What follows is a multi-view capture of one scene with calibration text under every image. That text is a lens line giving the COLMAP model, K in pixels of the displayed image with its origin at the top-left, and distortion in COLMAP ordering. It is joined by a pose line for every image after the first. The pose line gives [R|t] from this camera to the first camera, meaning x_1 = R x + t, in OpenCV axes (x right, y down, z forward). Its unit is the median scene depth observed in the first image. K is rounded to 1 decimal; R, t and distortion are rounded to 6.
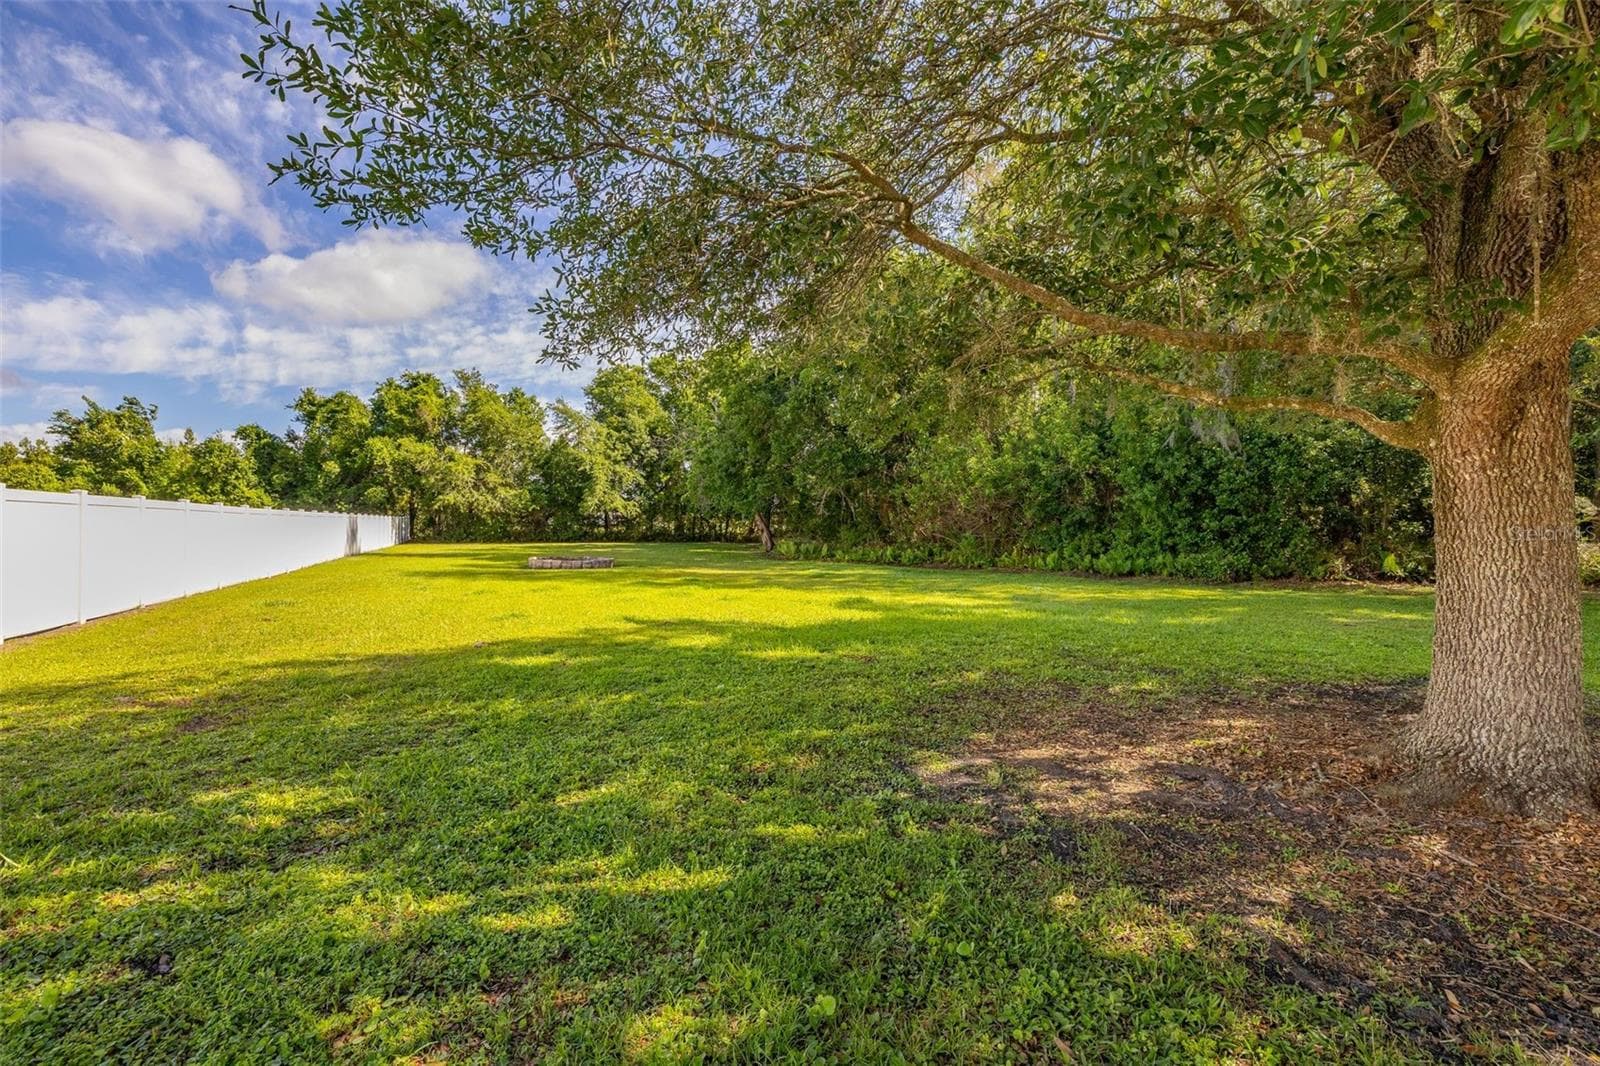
lens RADIAL K [[700.7, 0, 800.0], [0, 700.7, 533.0], [0, 0, 1]] dist [0.002127, 0.000122]
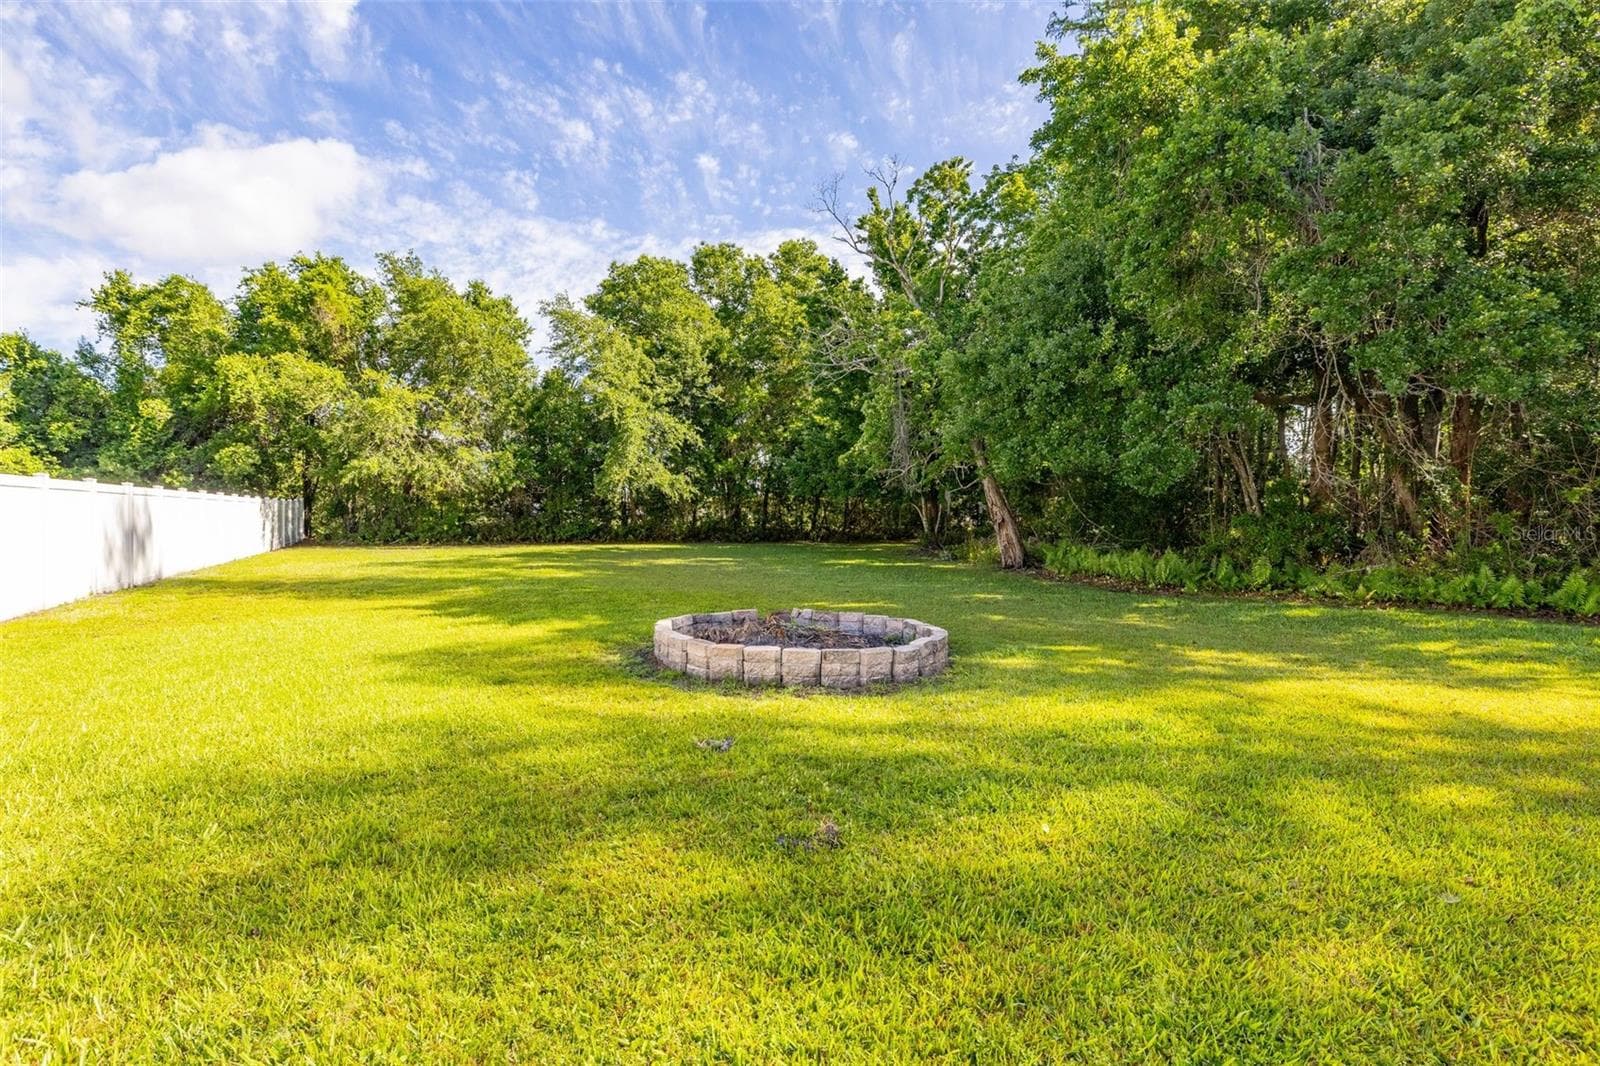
lens RADIAL K [[806.3, 0, 809.9], [0, 806.3, 531.7], [0, 0, 1]] dist [-0.020824, 0.000375]
pose [[0.999528, -0.000190, 0.030707, -0.165538], [-0.000099, 0.999956, 0.009400, -0.003249], [-0.030707, -0.009399, 0.999484, 0.342954]]
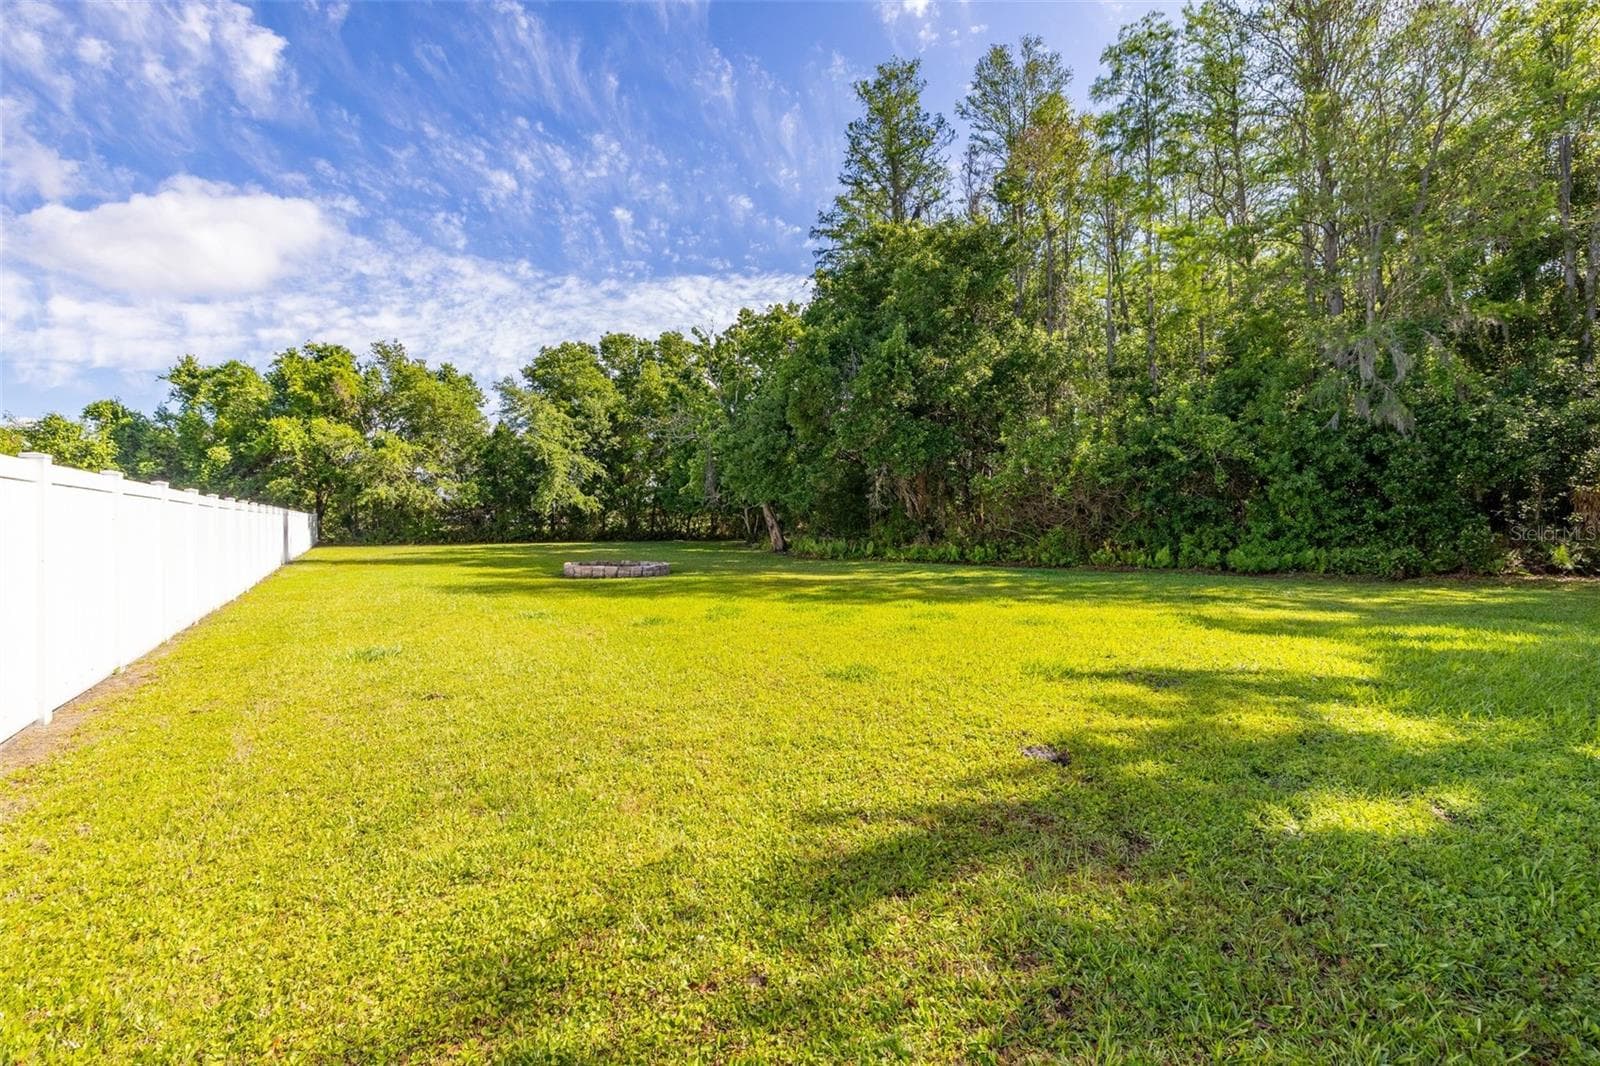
lens RADIAL K [[694.7, 0, 804.2], [0, 694.7, 538.2], [0, 0, 1]] dist [0.002362, 0.000009]
pose [[0.988174, -0.010790, 0.152955, -0.118711], [0.008851, 0.999872, 0.013351, -0.000549], [-0.153080, -0.011839, 0.988143, 0.093099]]
